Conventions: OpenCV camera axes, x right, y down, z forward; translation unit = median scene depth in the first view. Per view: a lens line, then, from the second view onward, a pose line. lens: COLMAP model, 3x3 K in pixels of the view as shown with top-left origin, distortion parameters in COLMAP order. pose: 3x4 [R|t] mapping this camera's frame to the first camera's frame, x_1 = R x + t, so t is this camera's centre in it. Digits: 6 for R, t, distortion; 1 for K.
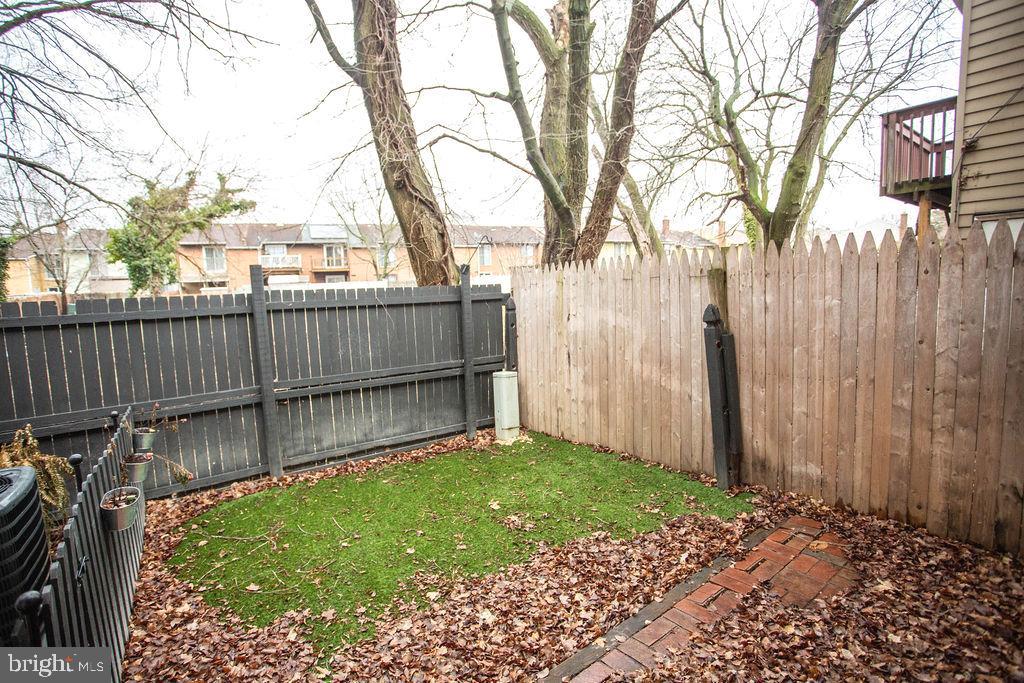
lens RADIAL K [[505.3, 0, 515.9], [0, 505.3, 336.0], [0, 0, 1]] dist [-0.063836, 0.035856]
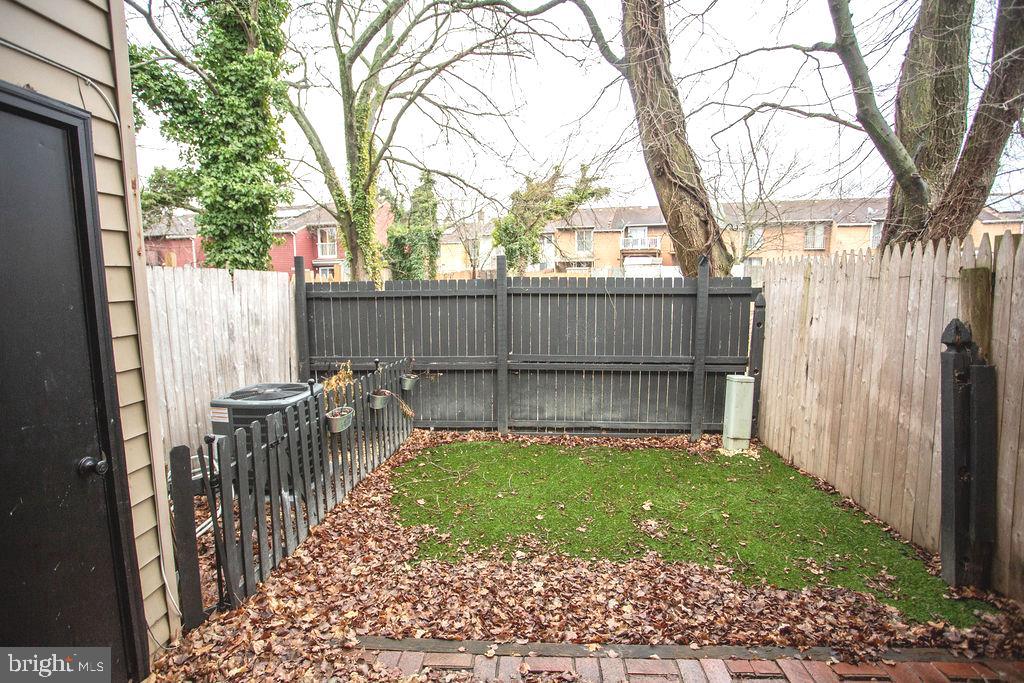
lens RADIAL K [[525.9, 0, 515.6], [0, 525.9, 337.9], [0, 0, 1]] dist [-0.070021, 0.042542]
pose [[0.759391, 0.102983, -0.642433, 0.294179], [-0.080076, 0.994681, 0.064794, -0.026304], [0.645688, 0.002240, 0.763598, 0.044751]]
